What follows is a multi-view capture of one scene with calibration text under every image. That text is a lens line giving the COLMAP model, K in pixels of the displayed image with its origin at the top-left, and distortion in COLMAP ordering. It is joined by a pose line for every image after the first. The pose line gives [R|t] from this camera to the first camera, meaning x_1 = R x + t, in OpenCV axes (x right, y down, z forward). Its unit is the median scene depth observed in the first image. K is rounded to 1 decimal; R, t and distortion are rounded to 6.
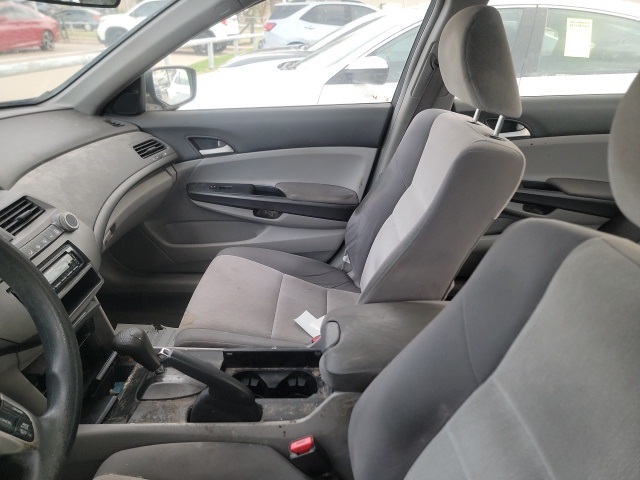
lens RADIAL K [[455.6, 0, 315.1], [0, 455.6, 241.4], [0, 0, 1]] dist [0.012030, -0.016433]
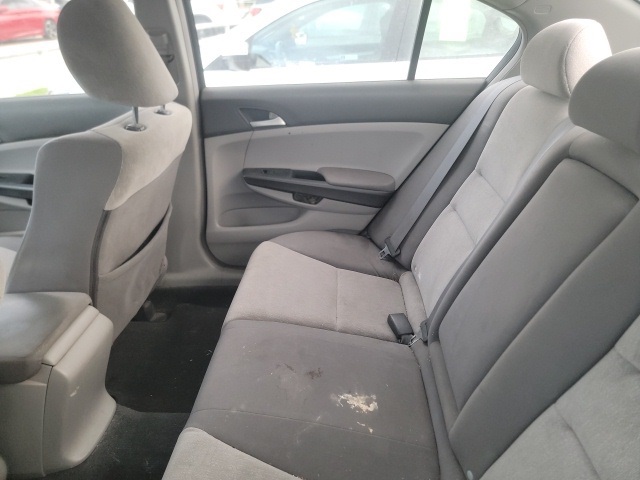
lens RADIAL K [[455.6, 0, 325.0], [0, 455.6, 238.7], [0, 0, 1]] dist [0.012030, -0.016433]
pose [[0.996425, 0.018304, -0.082476, 0.142089], [-0.016010, 0.999469, 0.028386, -0.002925], [0.082952, -0.026964, 0.996189, 0.002913]]
